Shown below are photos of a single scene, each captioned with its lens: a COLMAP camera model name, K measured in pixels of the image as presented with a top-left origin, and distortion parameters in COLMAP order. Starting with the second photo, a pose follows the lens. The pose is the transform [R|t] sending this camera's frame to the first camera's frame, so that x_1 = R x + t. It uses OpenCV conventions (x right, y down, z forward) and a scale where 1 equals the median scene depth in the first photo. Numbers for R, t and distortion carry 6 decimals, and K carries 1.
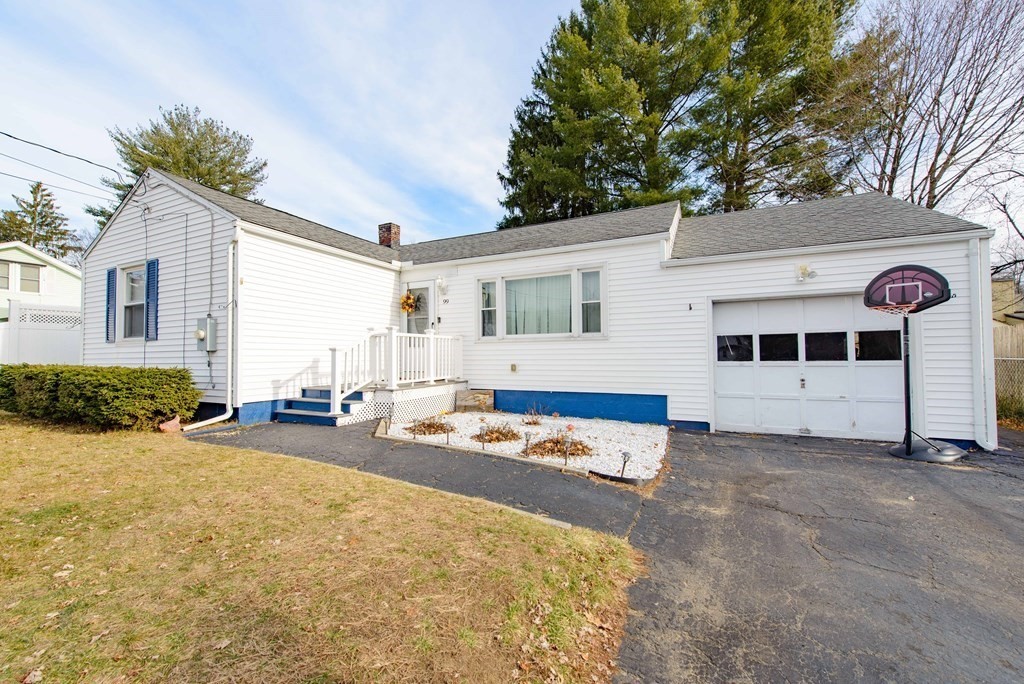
lens RADIAL K [[413.8, 0, 509.8], [0, 413.8, 348.3], [0, 0, 1]] dist [0.001677, 0.000041]
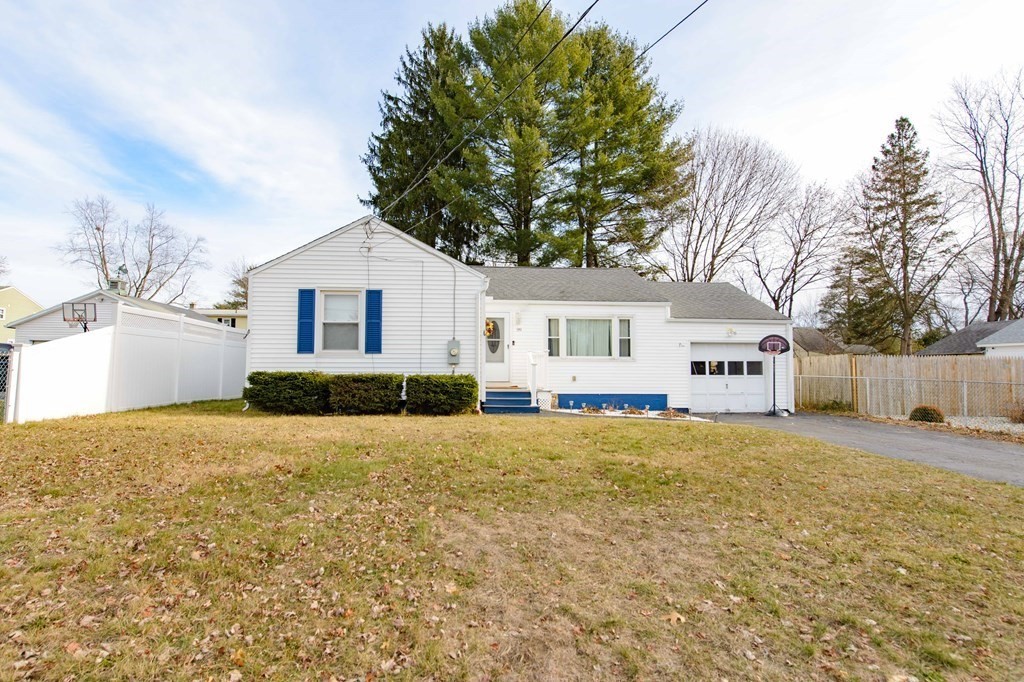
lens RADIAL K [[532.2, 0, 512.0], [0, 532.2, 341.0], [0, 0, 1]] dist [0.013083, 0.000045]
pose [[0.857126, 0.044140, 0.513213, -1.241802], [-0.019982, 0.998421, -0.052499, 0.018356], [-0.514720, 0.034743, 0.856654, -0.556020]]
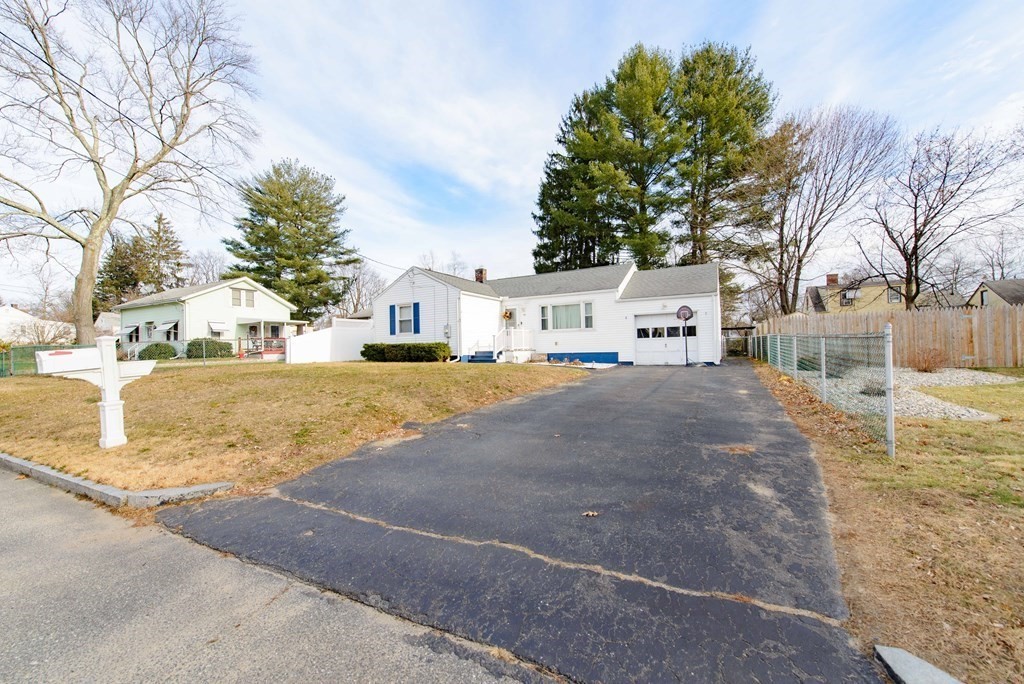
lens RADIAL K [[413.8, 0, 509.8], [0, 413.8, 348.3], [0, 0, 1]] dist [0.001677, 0.000041]
pose [[0.998723, -0.013353, -0.048730, -0.149140], [0.014064, 0.999799, 0.014272, 0.040253], [0.048530, -0.014939, 0.998710, -1.446804]]
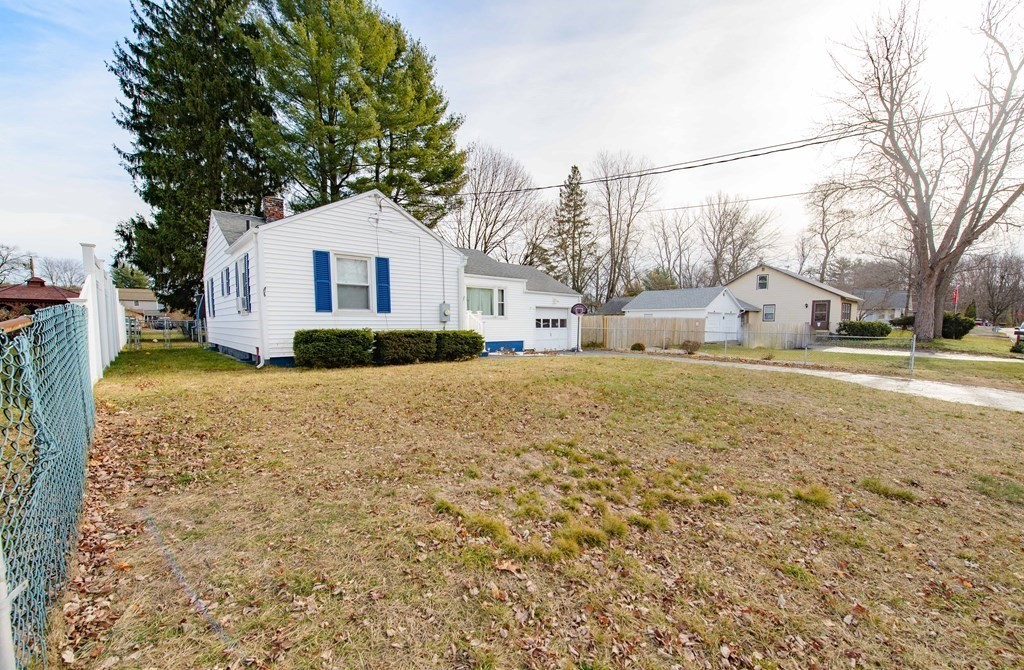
lens RADIAL K [[419.2, 0, 547.6], [0, 419.2, 361.7], [0, 0, 1]] dist [-0.000240, -0.000023]
pose [[0.336186, -0.072887, 0.938971, -1.945109], [-0.019134, 0.996266, 0.084185, 0.017049], [-0.941601, -0.046268, 0.333537, -0.054257]]
